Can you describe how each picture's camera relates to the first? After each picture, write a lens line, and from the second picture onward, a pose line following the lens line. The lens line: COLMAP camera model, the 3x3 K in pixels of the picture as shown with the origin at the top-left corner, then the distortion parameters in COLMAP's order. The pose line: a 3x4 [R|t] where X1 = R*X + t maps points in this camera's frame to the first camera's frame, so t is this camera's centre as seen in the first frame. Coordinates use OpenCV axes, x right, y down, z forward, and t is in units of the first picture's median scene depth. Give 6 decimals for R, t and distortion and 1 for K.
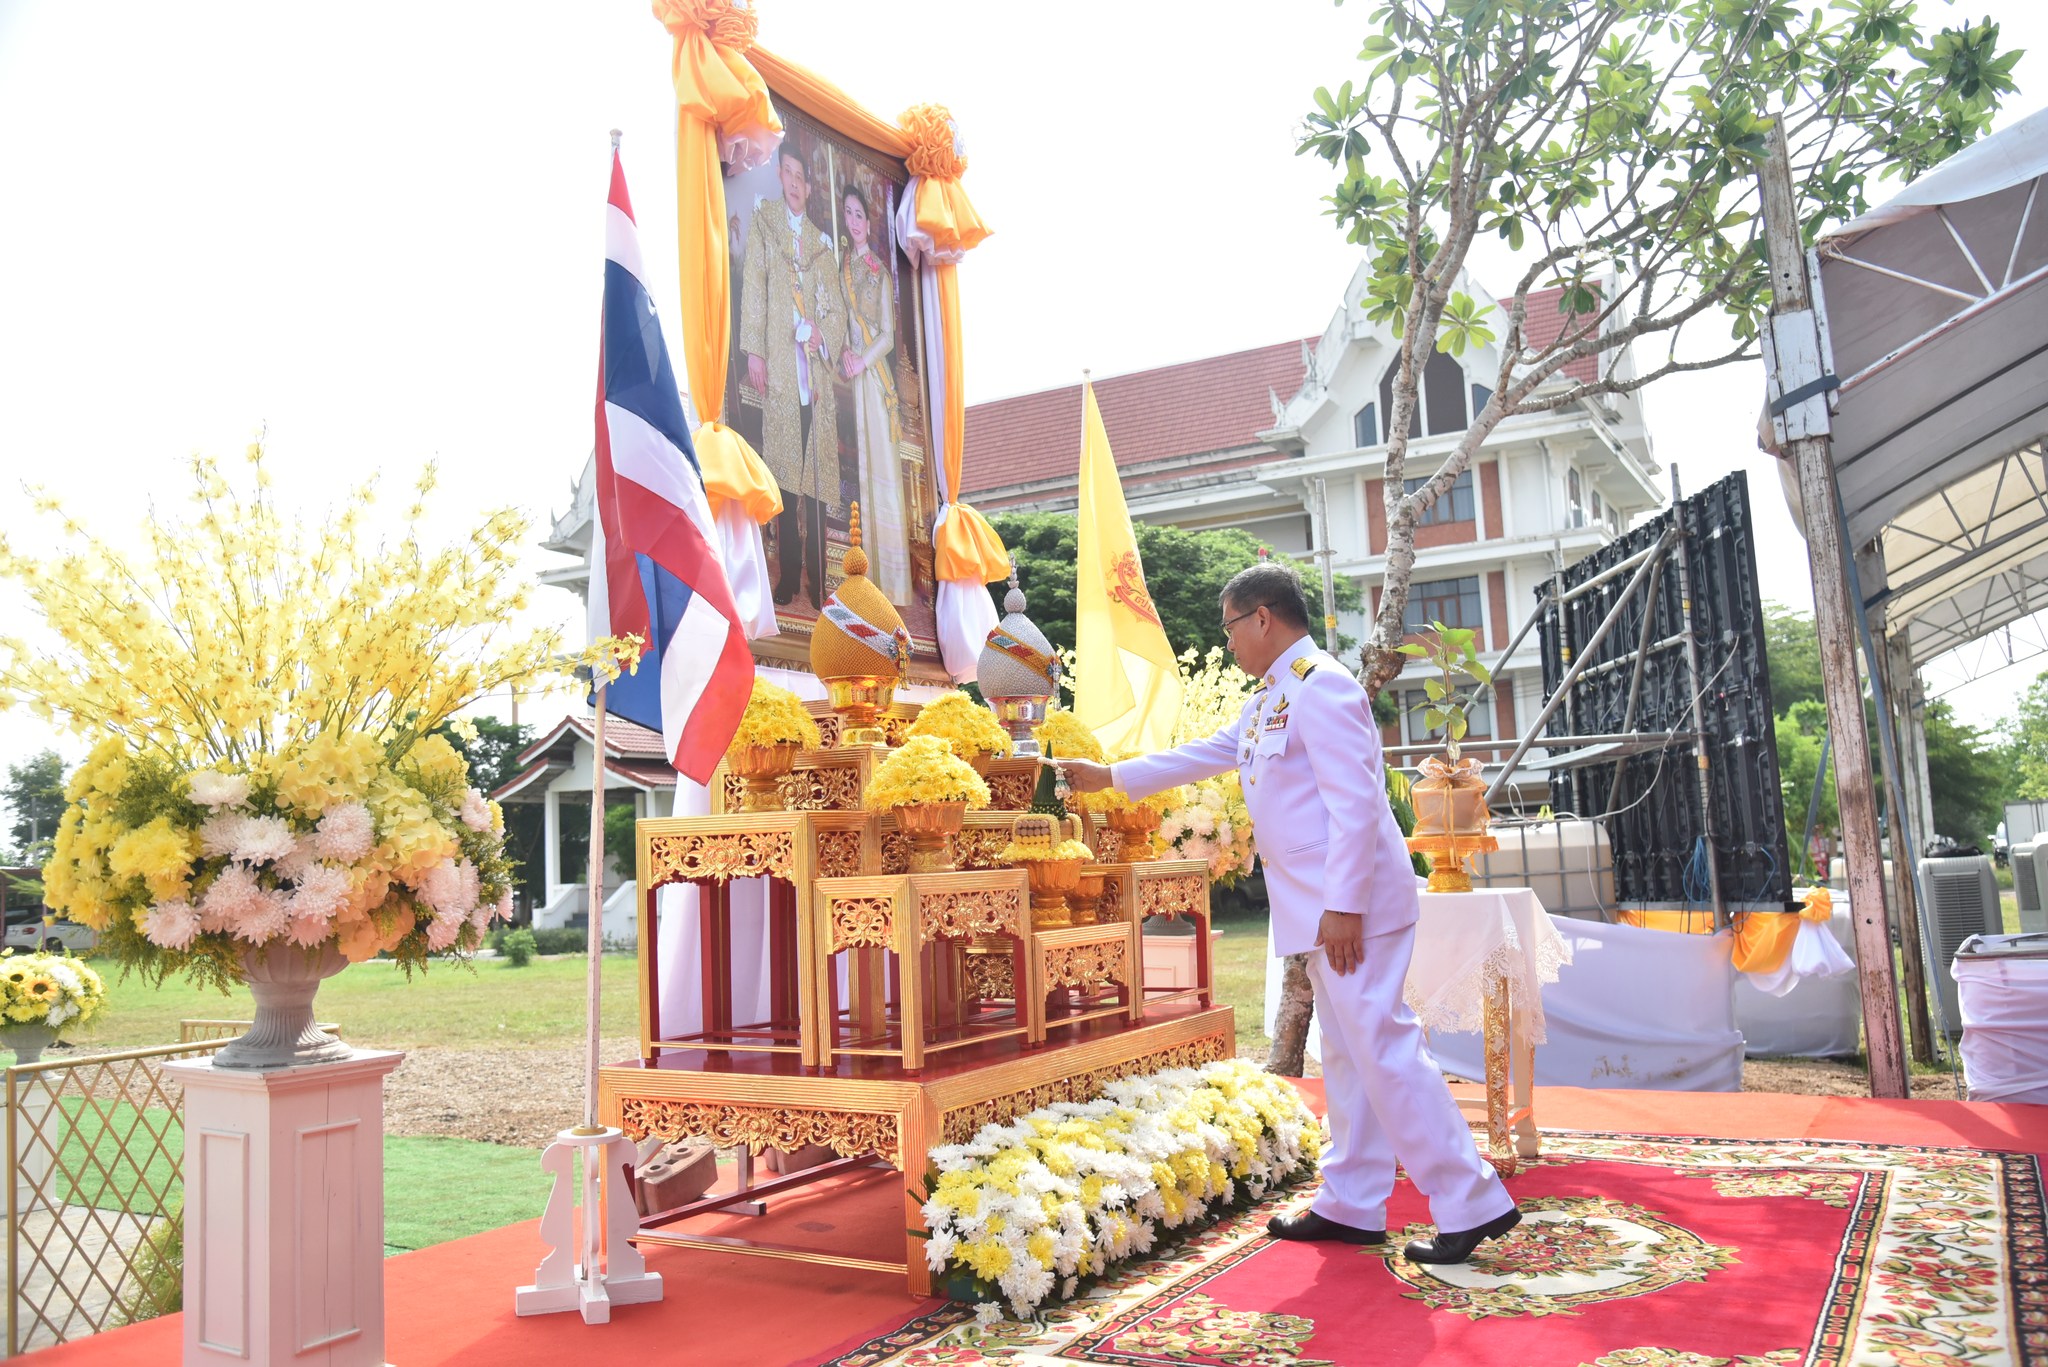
lens RADIAL K [[1627.9, 0, 862.0], [0, 1627.9, 673.6], [0, 0, 1]] dist [-0.043032, 0.007477]
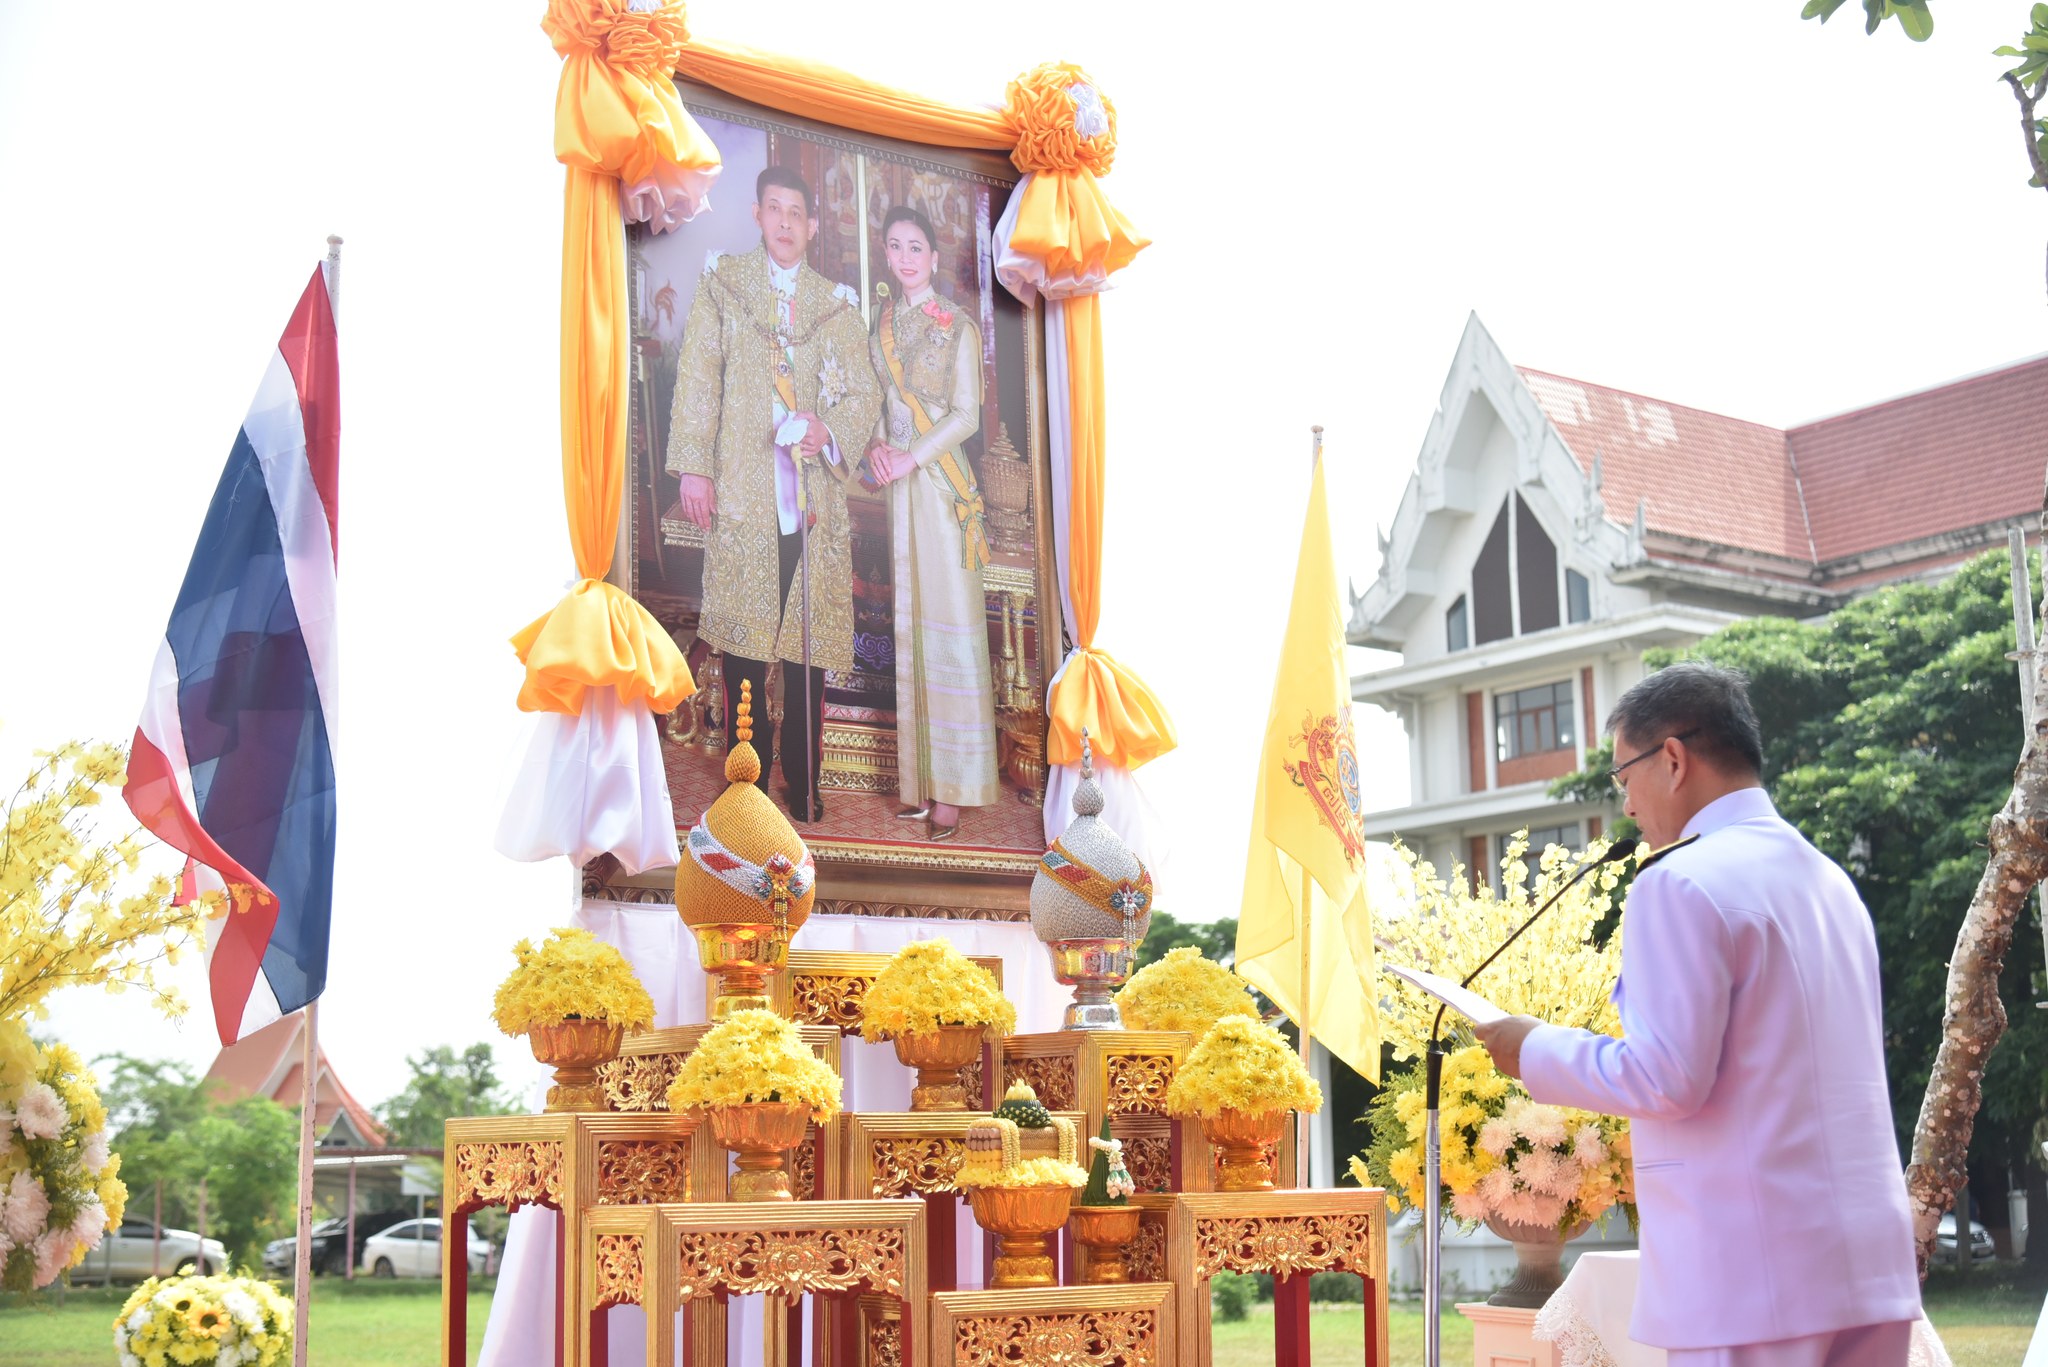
lens RADIAL K [[2747.2, 0, 1024.0], [0, 2747.2, 683.5], [0, 0, 1]] dist [-0.019896, -0.000073]
pose [[0.923155, -0.045930, -0.381674, 0.492176], [0.026155, 0.998041, -0.056843, -0.026921], [0.383537, 0.042492, 0.922547, -0.067036]]
